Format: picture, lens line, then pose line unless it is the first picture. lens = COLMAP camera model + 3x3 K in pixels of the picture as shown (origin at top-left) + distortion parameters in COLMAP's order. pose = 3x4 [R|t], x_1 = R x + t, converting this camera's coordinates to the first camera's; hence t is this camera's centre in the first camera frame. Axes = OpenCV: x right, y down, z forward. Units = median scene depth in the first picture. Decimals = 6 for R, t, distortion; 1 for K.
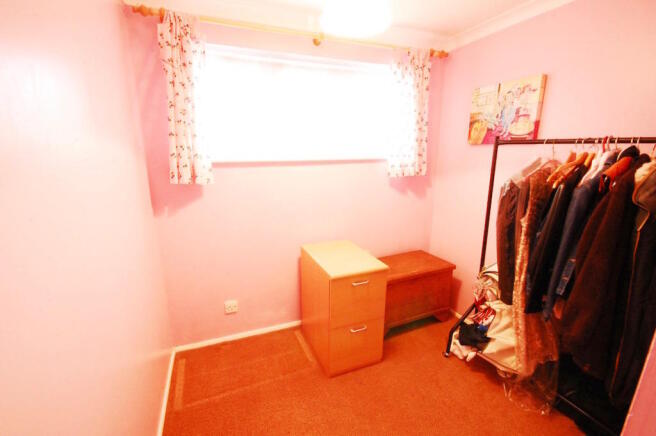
lens RADIAL K [[294.3, 0, 329.2], [0, 294.3, 216.6], [0, 0, 1]] dist [0.002547, 0.000234]
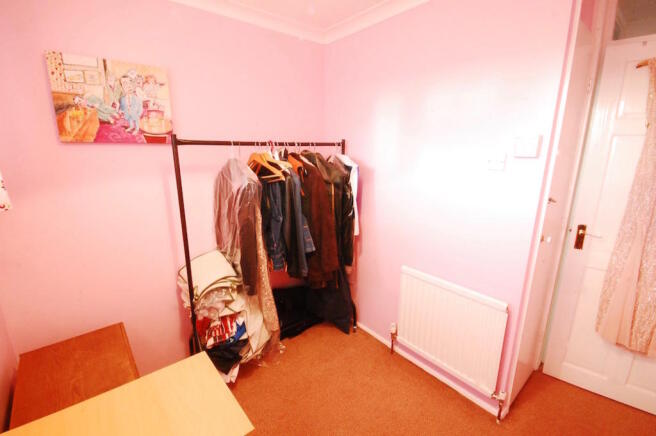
lens RADIAL K [[294.3, 0, 326.7], [0, 294.3, 220.3], [0, 0, 1]] dist [0.002547, 0.000234]
pose [[-0.290122, -0.223979, 0.930410, -0.347688], [0.212891, 0.932758, 0.290929, -0.179045], [-0.933010, 0.282480, -0.222930, 0.774995]]
